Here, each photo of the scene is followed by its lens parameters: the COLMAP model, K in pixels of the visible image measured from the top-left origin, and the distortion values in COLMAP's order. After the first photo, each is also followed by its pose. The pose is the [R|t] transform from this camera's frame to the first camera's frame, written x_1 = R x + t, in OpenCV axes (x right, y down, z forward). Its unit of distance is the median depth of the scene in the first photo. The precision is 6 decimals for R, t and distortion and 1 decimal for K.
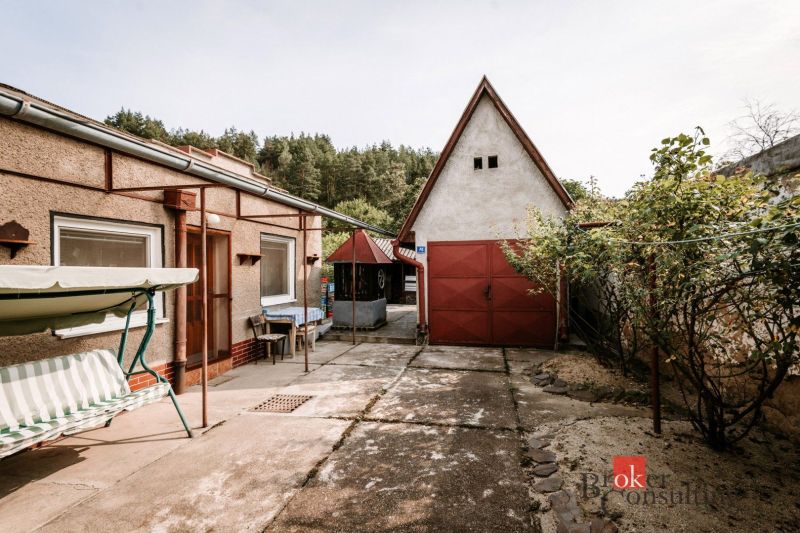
lens RADIAL K [[425.0, 0, 403.2], [0, 425.0, 268.4], [0, 0, 1]] dist [0.012685, -0.000177]
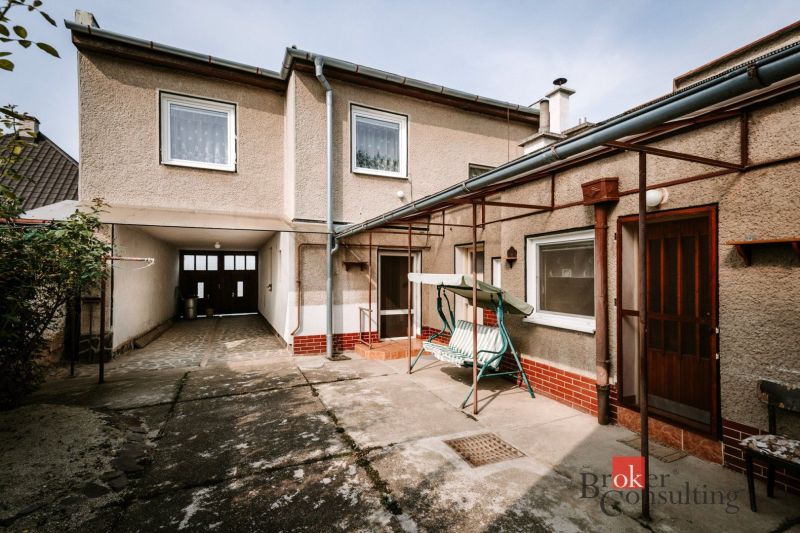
lens RADIAL K [[341.3, 0, 403.8], [0, 341.3, 269.6], [0, 0, 1]] dist [0.000757, 0.000018]
pose [[-0.781226, -0.005747, -0.624222, 0.263533], [0.001493, 0.999938, -0.011075, -0.001309], [0.624247, -0.009584, -0.781168, 1.686518]]
